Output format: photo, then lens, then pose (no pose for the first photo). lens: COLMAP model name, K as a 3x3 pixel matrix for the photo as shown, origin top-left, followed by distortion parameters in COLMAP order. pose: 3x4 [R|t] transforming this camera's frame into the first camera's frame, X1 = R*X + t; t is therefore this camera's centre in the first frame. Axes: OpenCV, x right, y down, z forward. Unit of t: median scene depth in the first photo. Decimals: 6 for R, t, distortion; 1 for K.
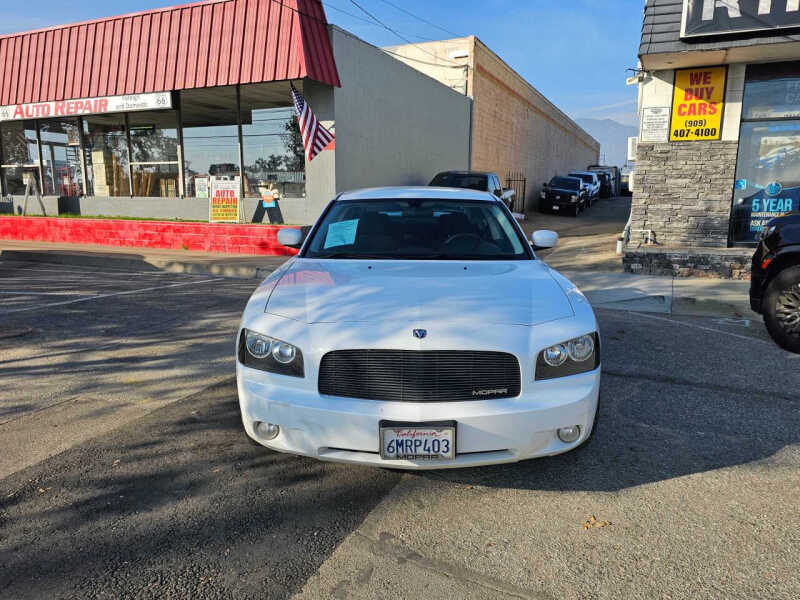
lens RADIAL K [[577.8, 0, 399.0], [0, 577.8, 300.2], [0, 0, 1]] dist [0.031244, -0.019219]
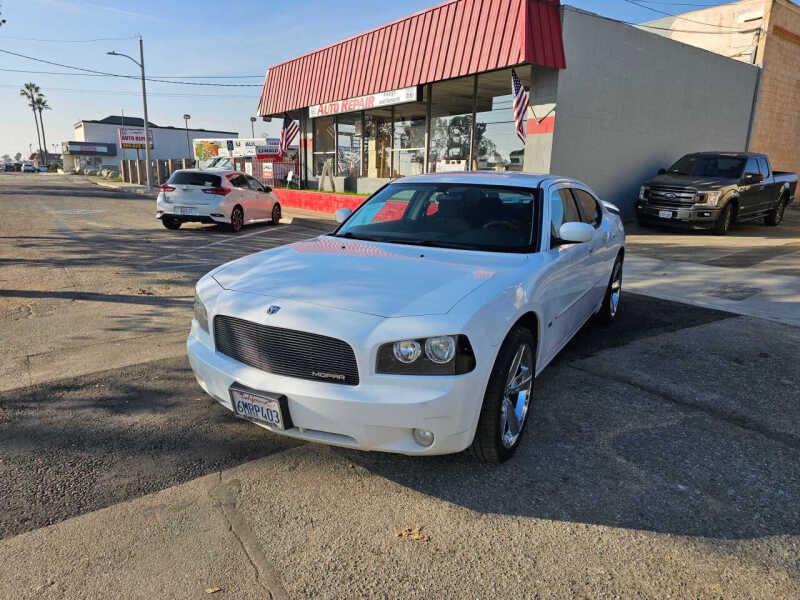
lens RADIAL K [[537.1, 0, 392.0], [0, 537.1, 298.1], [0, 0, 1]] dist [0.032554, -0.025695]
pose [[0.868730, 0.119821, -0.480574, 0.410001], [-0.099844, 0.992743, 0.067033, -0.030674], [0.485118, -0.010251, 0.874388, 0.134175]]
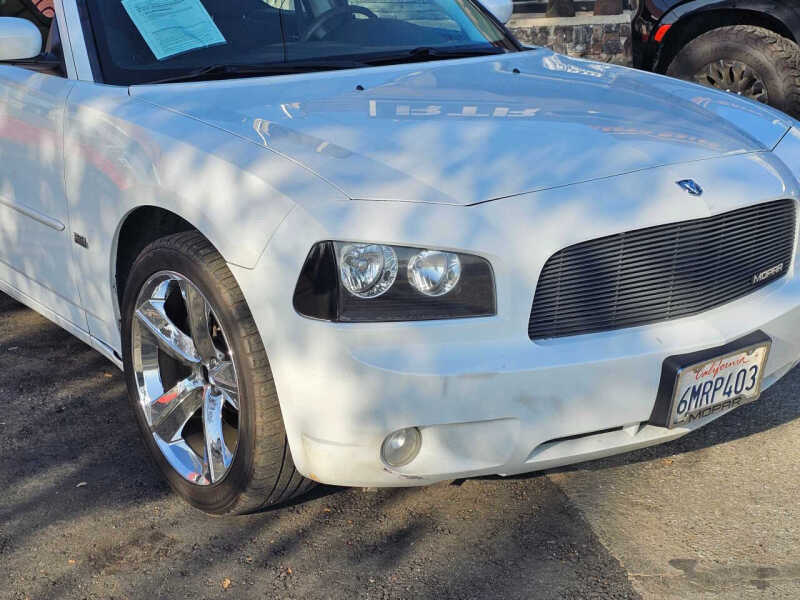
lens RADIAL K [[1283.3, 0, 399.0], [0, 1283.3, 296.9], [0, 0, 1]] dist [0.069843, 0.000000]
pose [[0.802220, -0.187954, 0.566672, -0.508680], [0.128248, 0.981246, 0.143903, -0.028594], [-0.583092, -0.042767, 0.811280, 0.105200]]
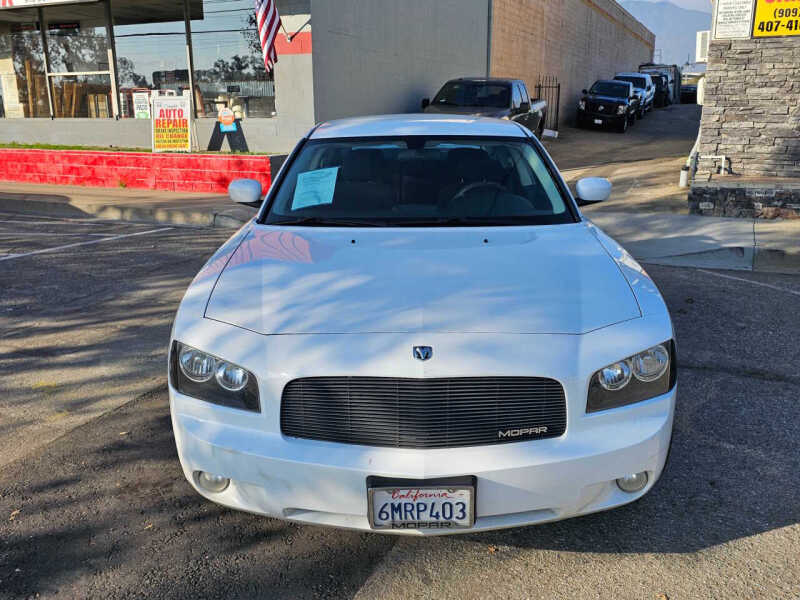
lens RADIAL K [[717.4, 0, 397.8], [0, 717.4, 297.1], [0, 0, 1]] dist [0.036364, -0.036037]
pose [[0.999899, -0.013673, -0.003999, 0.005918], [0.013953, 0.996587, 0.081361, -0.046674], [0.002873, -0.081408, 0.996677, 0.081008]]
